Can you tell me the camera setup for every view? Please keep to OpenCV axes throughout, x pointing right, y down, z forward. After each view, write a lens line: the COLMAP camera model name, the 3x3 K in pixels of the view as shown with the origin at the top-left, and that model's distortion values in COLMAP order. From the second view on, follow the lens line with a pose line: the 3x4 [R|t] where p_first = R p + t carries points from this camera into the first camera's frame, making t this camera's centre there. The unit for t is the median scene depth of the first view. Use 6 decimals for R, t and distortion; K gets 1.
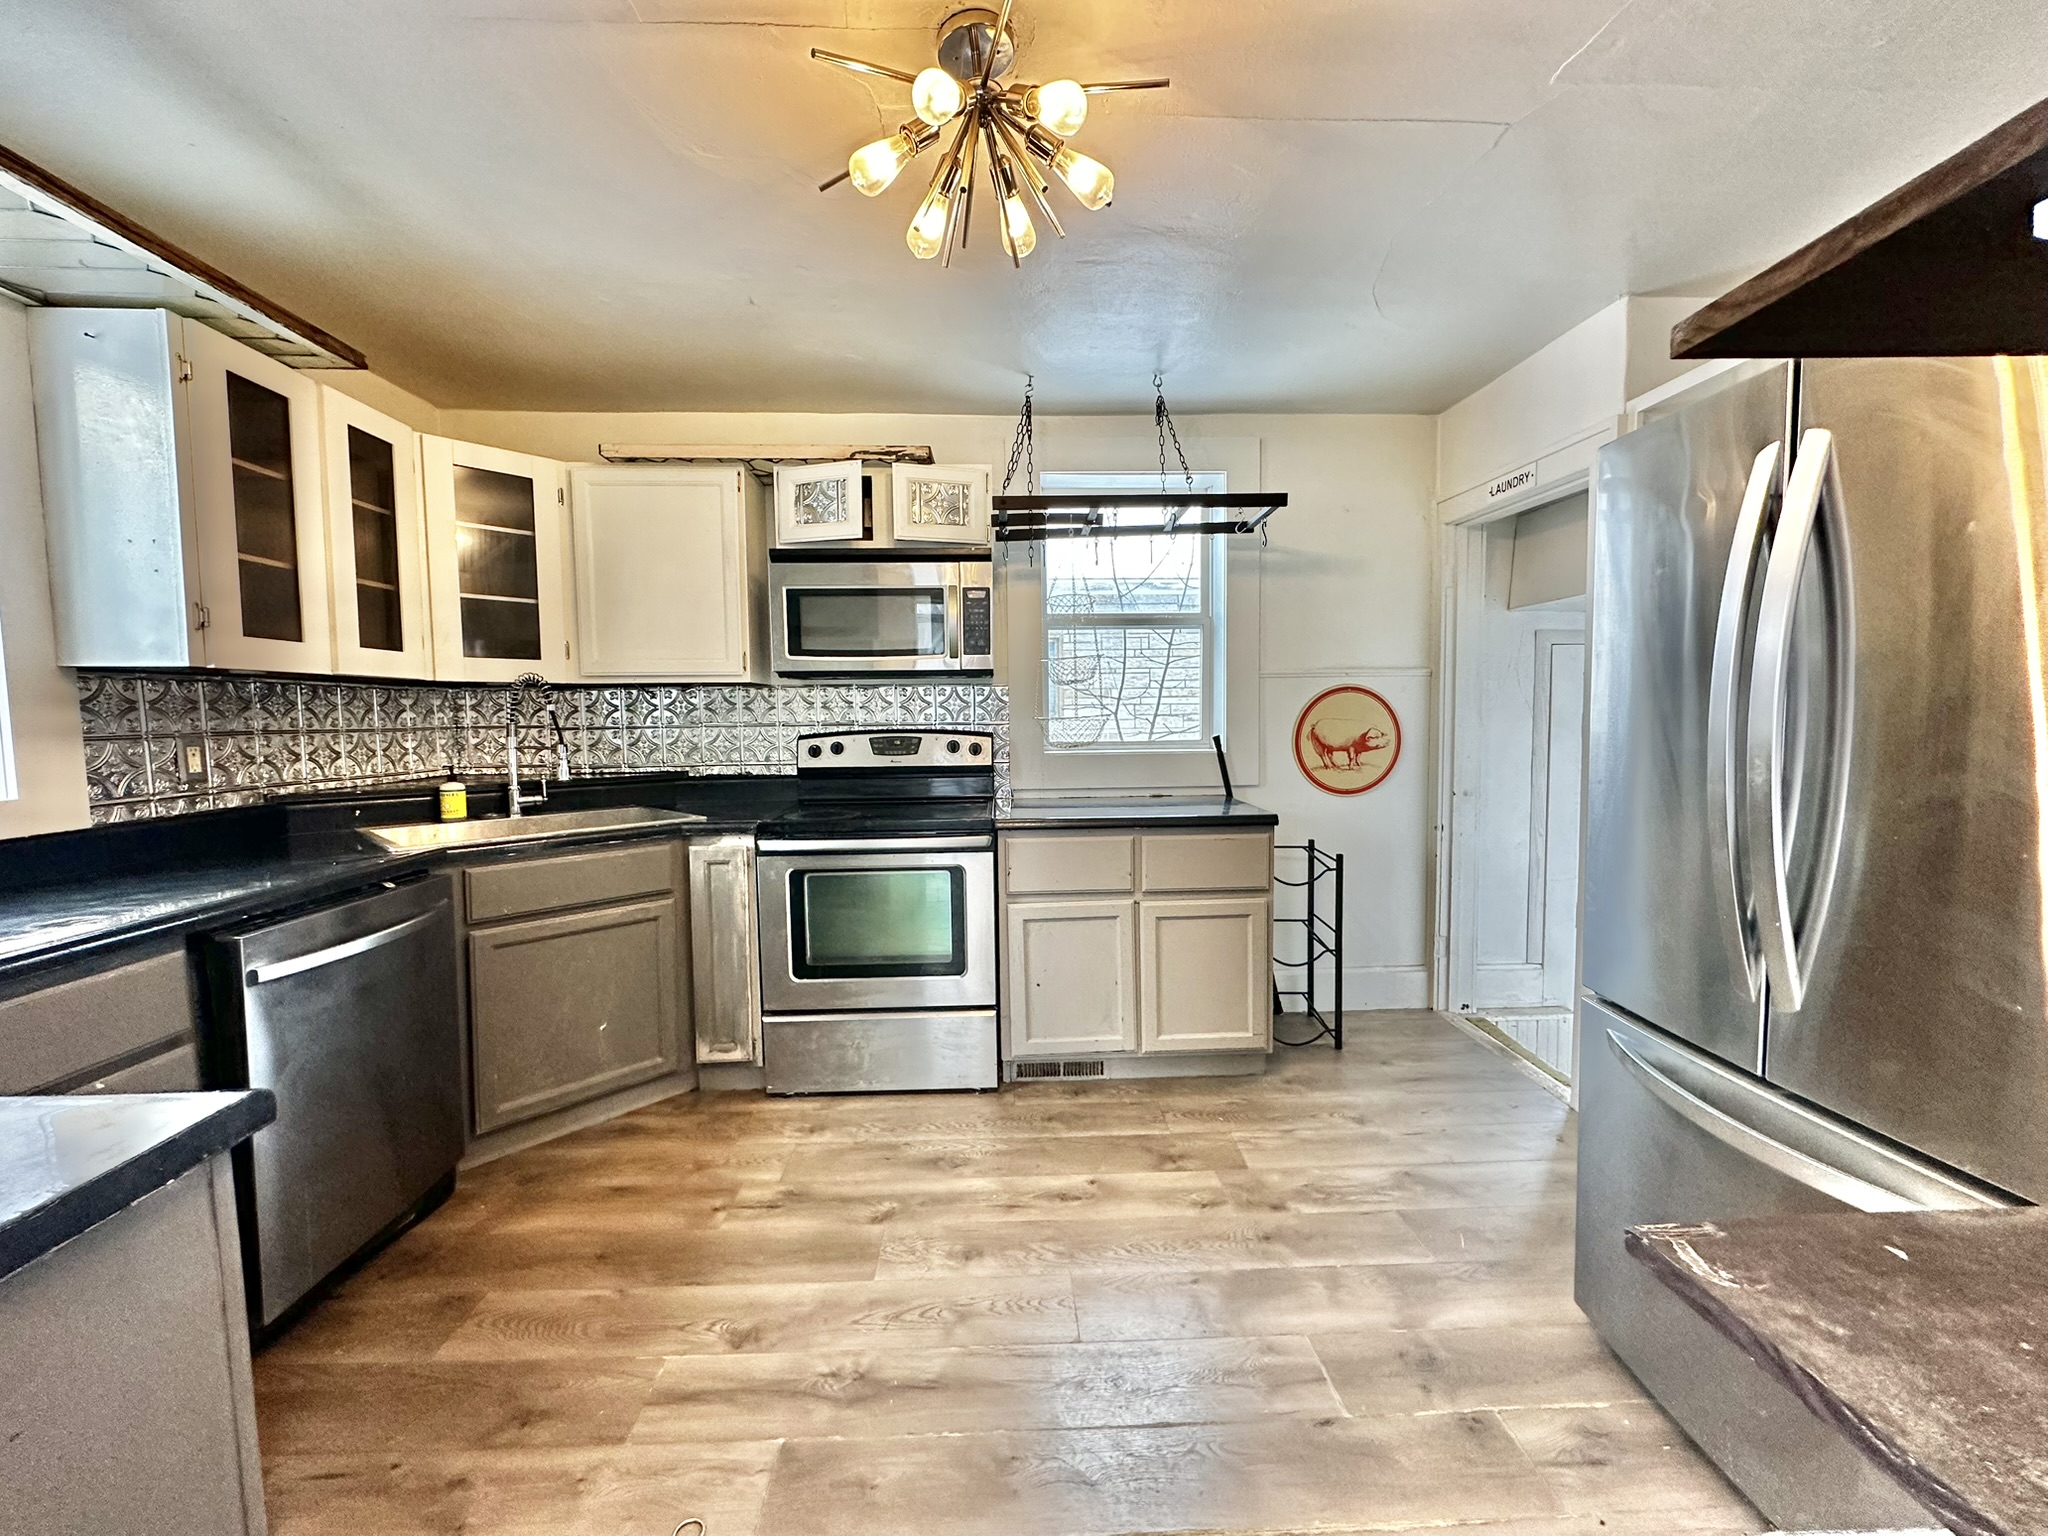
lens RADIAL K [[812.8, 0, 1023.3], [0, 812.8, 766.1], [0, 0, 1]] dist [-0.003854, 0.000597]
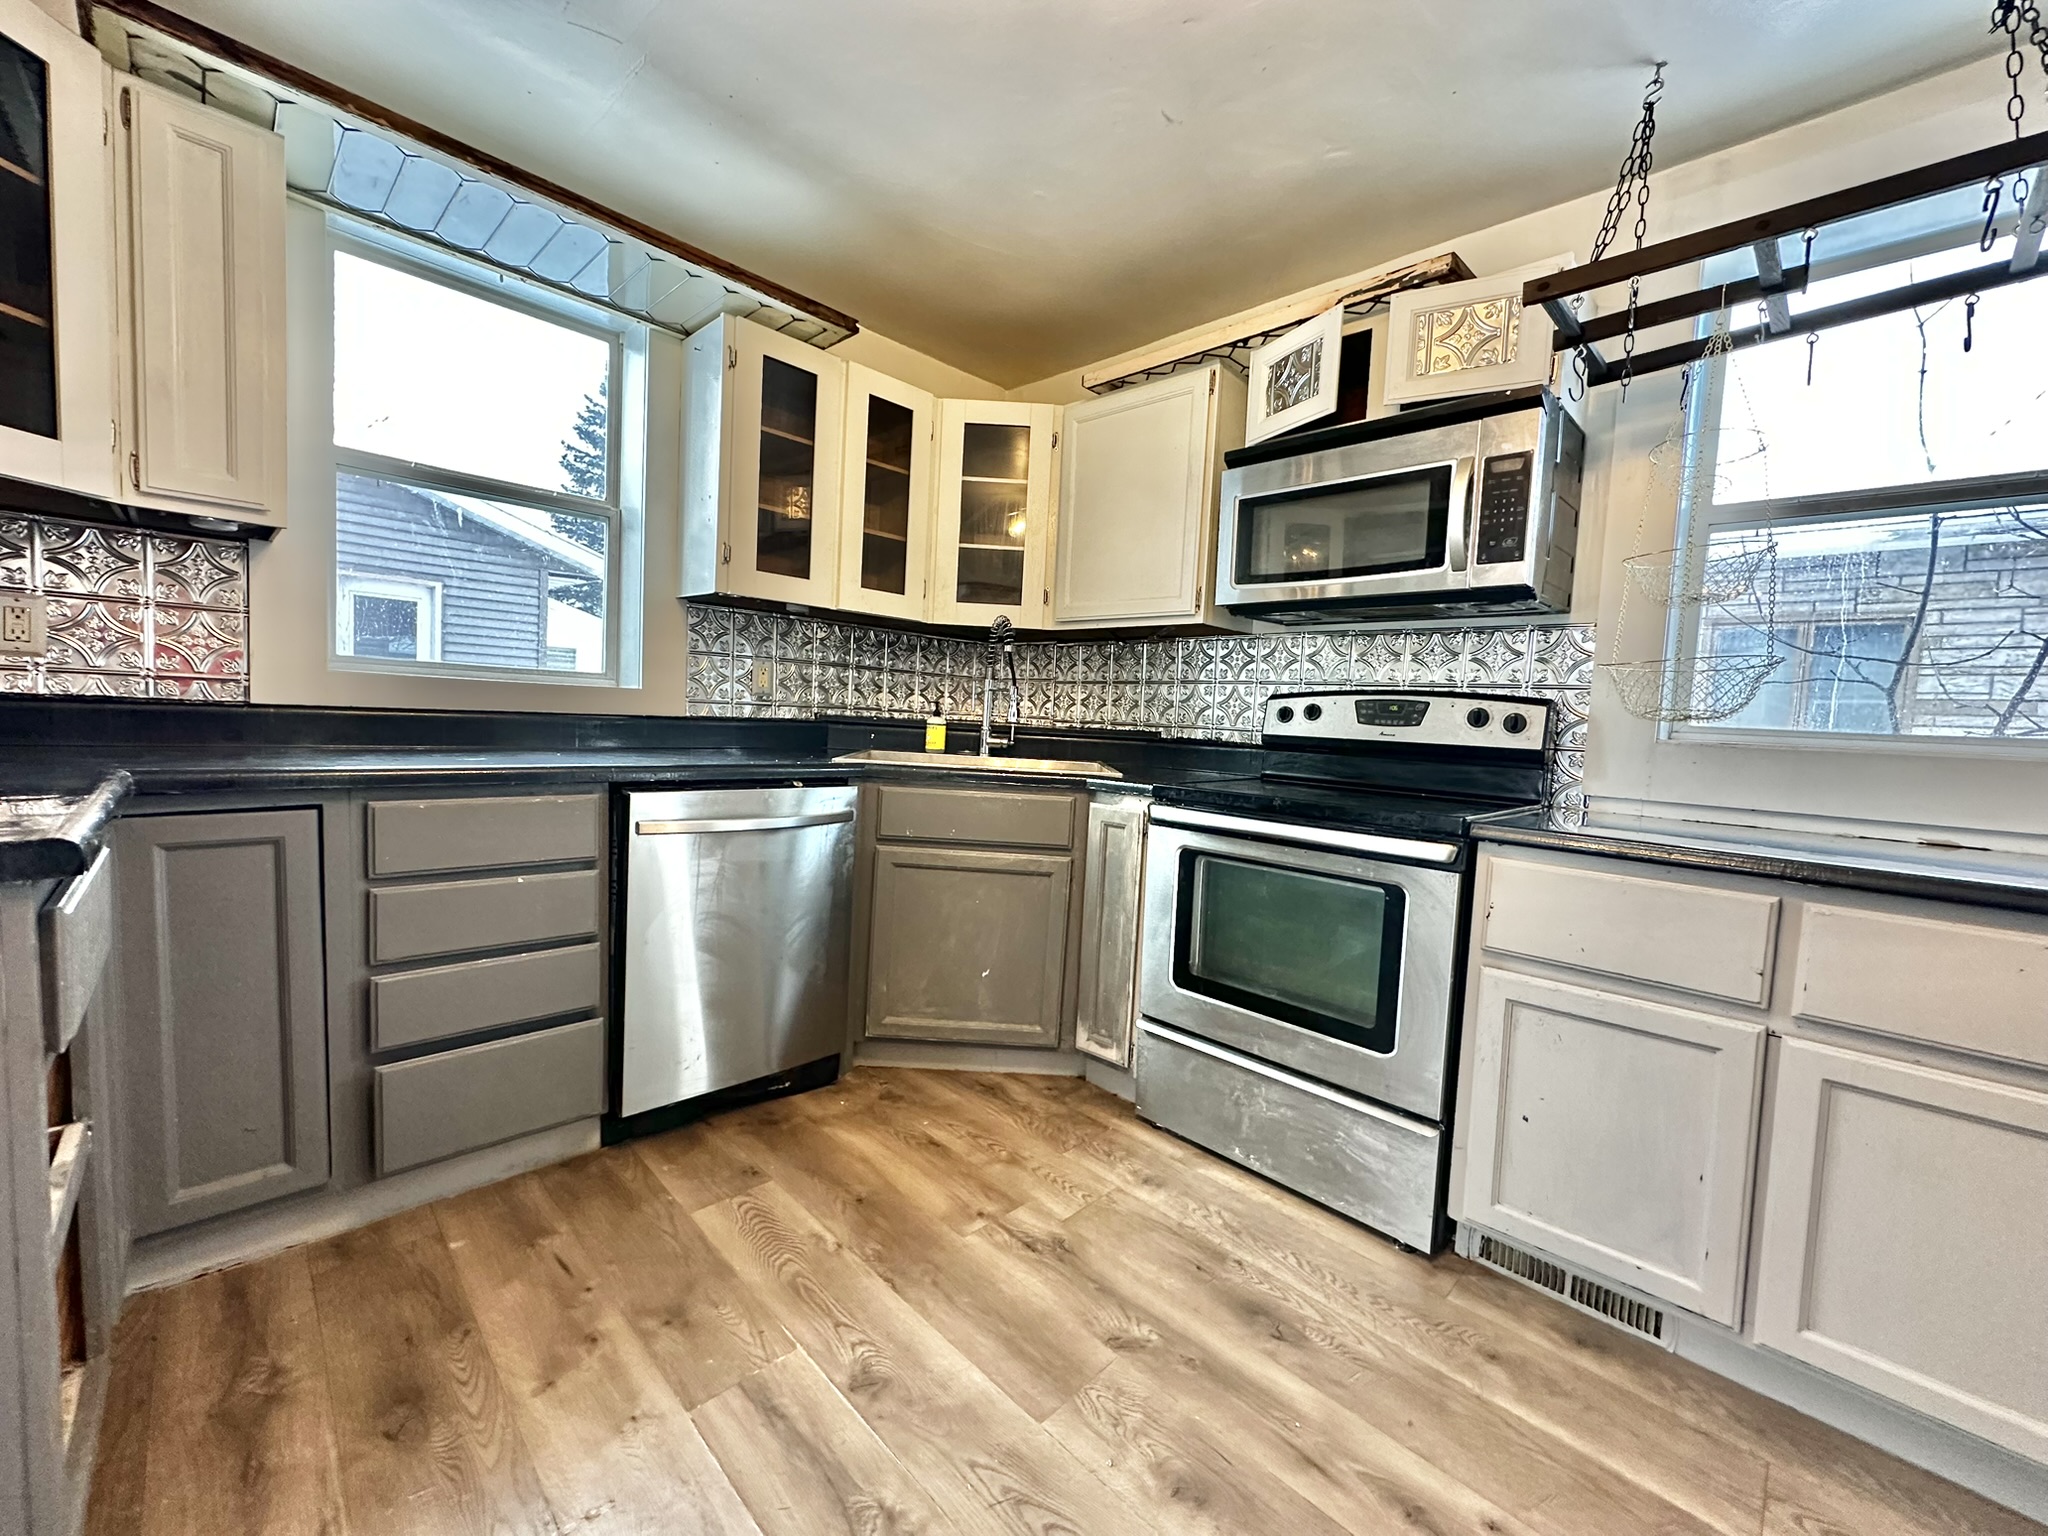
lens RADIAL K [[812.8, 0, 1023.3], [0, 812.8, 766.1], [0, 0, 1]] dist [-0.003854, 0.000597]
pose [[0.676616, 0.091961, -0.730571, 0.180646], [-0.105920, 0.994007, 0.027023, 0.044031], [0.728678, 0.059098, 0.682302, 0.343246]]
